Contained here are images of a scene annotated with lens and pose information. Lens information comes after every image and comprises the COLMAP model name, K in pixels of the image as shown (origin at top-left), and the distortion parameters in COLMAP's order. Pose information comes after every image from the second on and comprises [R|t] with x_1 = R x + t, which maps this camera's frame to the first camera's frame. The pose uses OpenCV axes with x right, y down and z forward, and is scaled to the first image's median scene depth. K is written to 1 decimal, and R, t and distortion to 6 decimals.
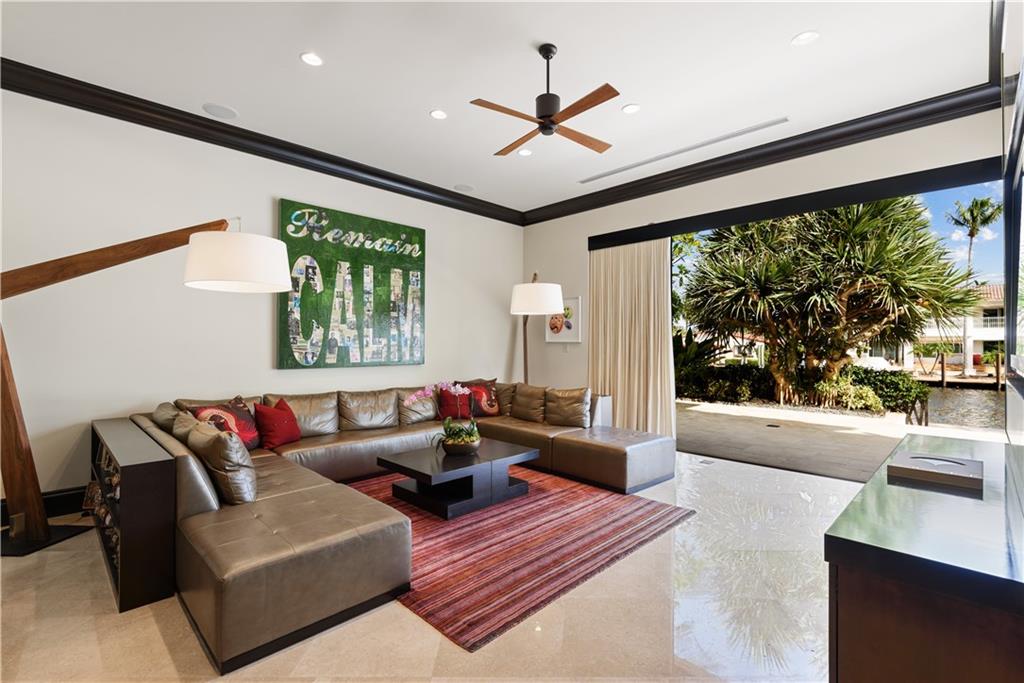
lens RADIAL K [[462.5, 0, 509.2], [0, 462.5, 339.7], [0, 0, 1]] dist [0.030956, -0.000202]
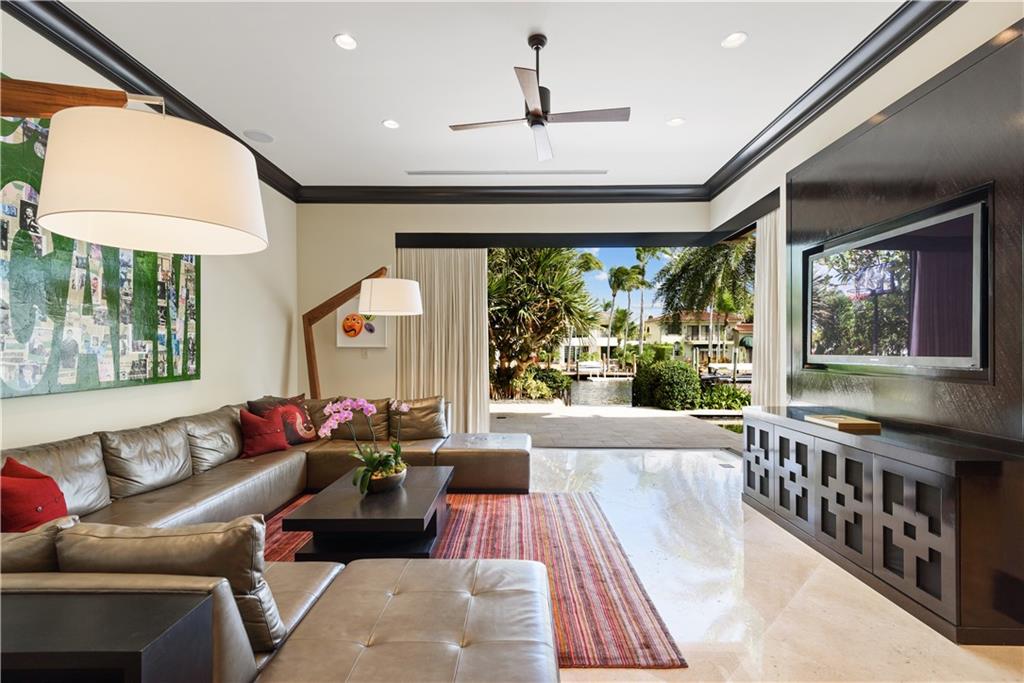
lens RADIAL K [[467.0, 0, 513.0], [0, 467.0, 347.3], [0, 0, 1]] dist [0.034402, -0.018419]
pose [[0.711378, 0.000457, 0.702809, -0.388280], [-0.003538, 0.999989, 0.002932, 0.002352], [-0.702800, -0.004573, 0.711373, 0.213661]]
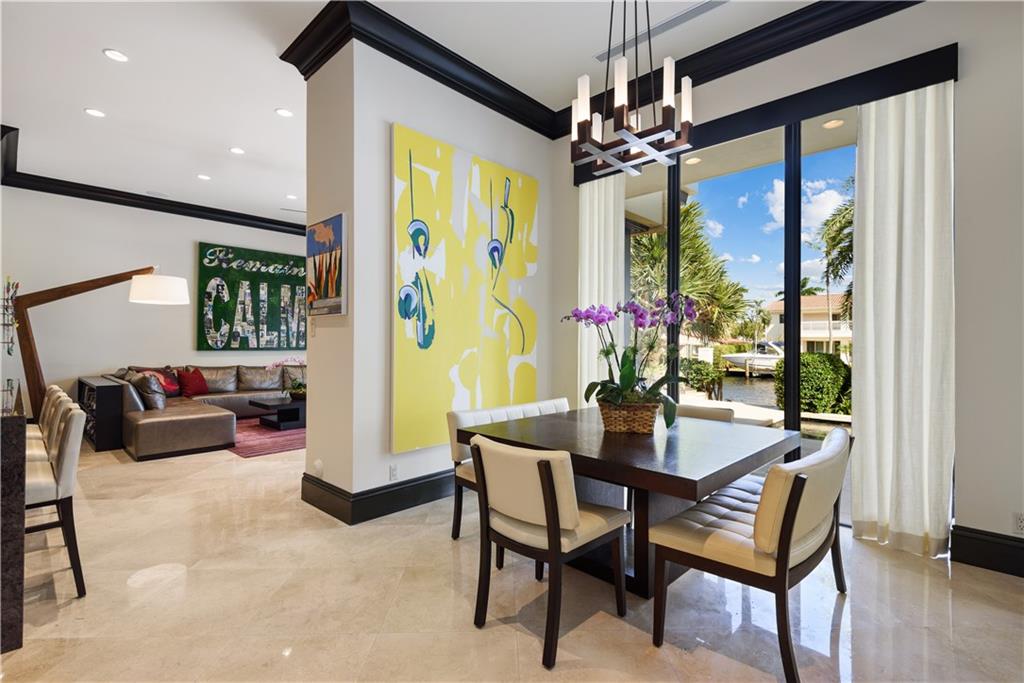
lens RADIAL K [[472.5, 0, 517.7], [0, 472.5, 339.9], [0, 0, 1]] dist [0.000676, 0.000186]
pose [[0.999276, 0.004384, 0.037791, 0.470380], [-0.004377, 0.999990, -0.000264, 0.020945], [-0.037792, 0.000098, 0.999286, -0.568727]]
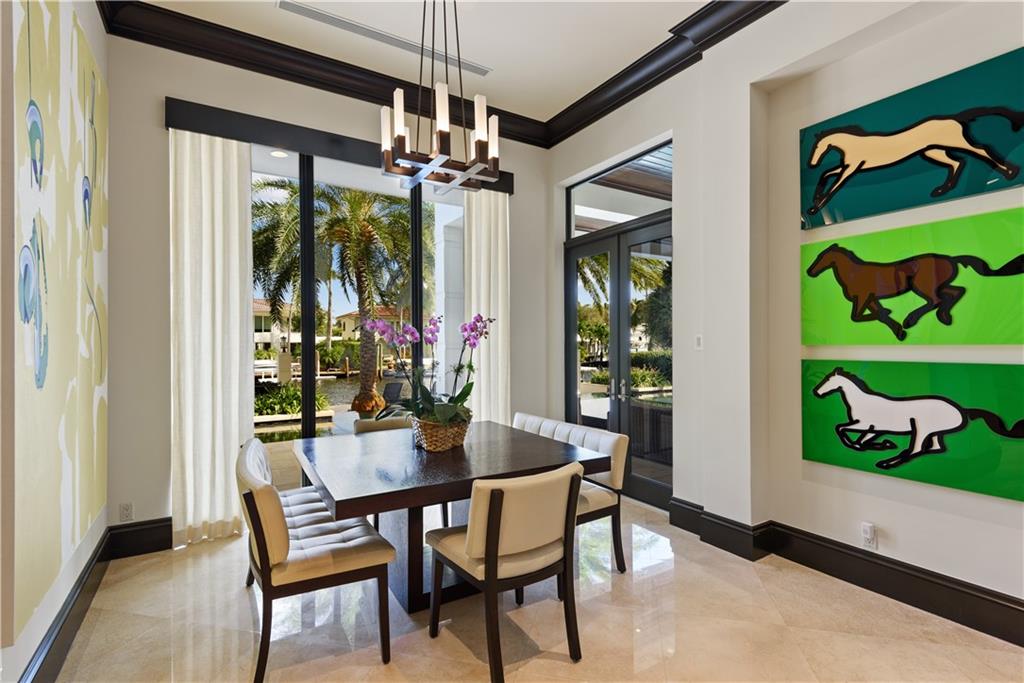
lens RADIAL K [[481.8, 0, 513.4], [0, 481.8, 310.7], [0, 0, 1]] dist [0.002088, 0.000394]
pose [[0.226171, 0.038430, 0.973329, 0.137002], [0.027569, 0.998569, -0.045833, 0.008038], [-0.973697, 0.037200, 0.224788, -0.268234]]
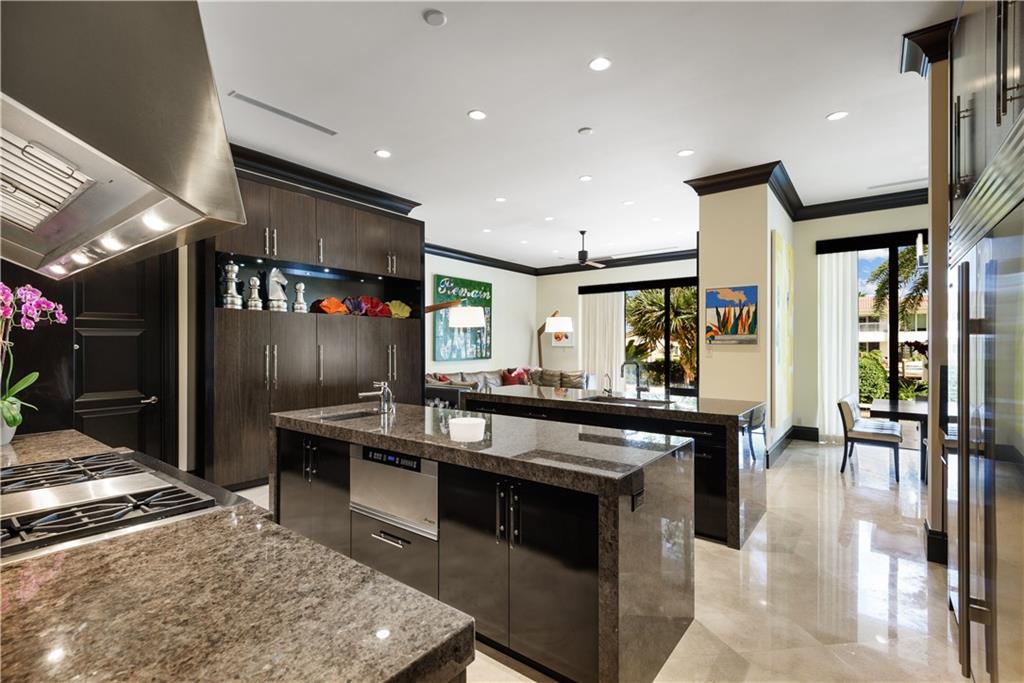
lens RADIAL K [[467.0, 0, 513.0], [0, 467.0, 347.3], [0, 0, 1]] dist [0.034402, -0.018419]
pose [[0.990988, -0.001507, 0.133939, -0.387037], [-0.000353, 0.999904, 0.013861, -0.019299], [-0.133947, -0.013784, 0.990893, -0.900579]]
